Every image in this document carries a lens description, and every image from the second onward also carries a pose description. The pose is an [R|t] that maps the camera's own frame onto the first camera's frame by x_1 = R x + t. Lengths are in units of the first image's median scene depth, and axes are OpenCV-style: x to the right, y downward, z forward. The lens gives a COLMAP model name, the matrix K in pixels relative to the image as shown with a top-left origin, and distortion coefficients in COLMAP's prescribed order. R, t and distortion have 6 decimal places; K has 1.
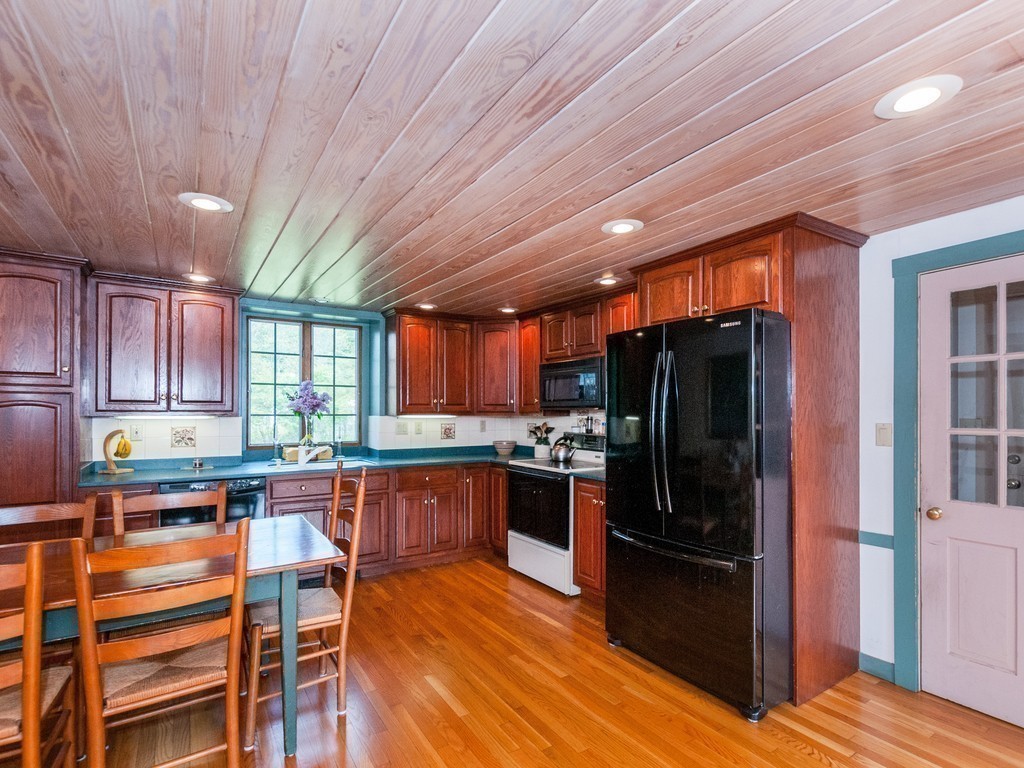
lens RADIAL K [[512.9, 0, 518.3], [0, 512.9, 410.3], [0, 0, 1]] dist [0.002251, -0.000090]
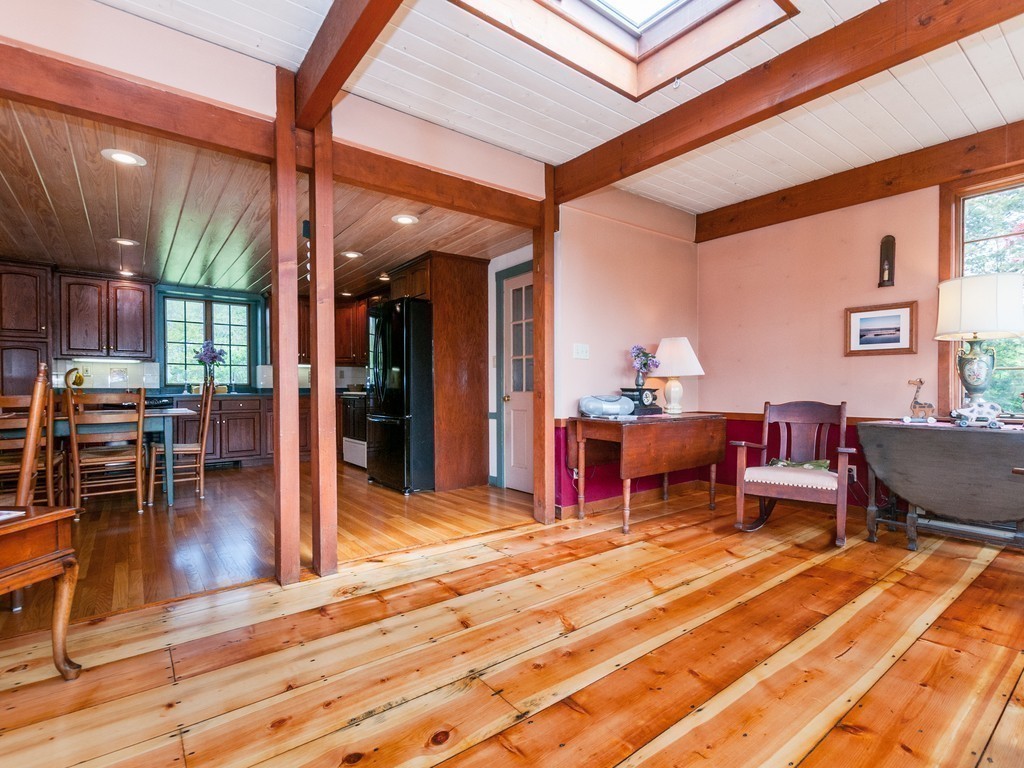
lens RADIAL K [[512.9, 0, 523.9], [0, 512.9, 398.1], [0, 0, 1]] dist [0.002251, -0.000090]
pose [[0.996980, -0.005706, 0.077455, 0.400424], [0.004438, 0.999854, 0.016530, 0.092170], [-0.077538, -0.016136, 0.996859, -0.575691]]
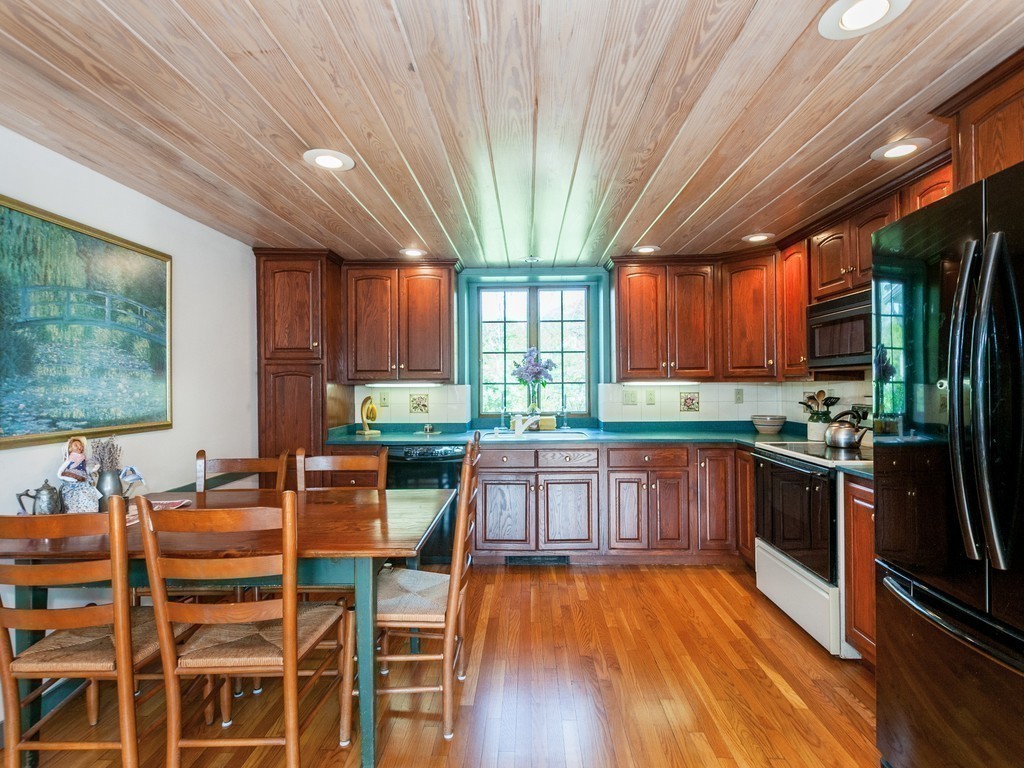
lens RADIAL K [[512.9, 0, 512.2], [0, 512.9, 383.0], [0, 0, 1]] dist [0.002251, -0.000090]
pose [[0.819221, -0.011176, -0.573369, 0.116445], [0.010713, 0.999934, -0.004184, 0.013493], [0.573378, -0.002715, 0.819286, 0.202925]]
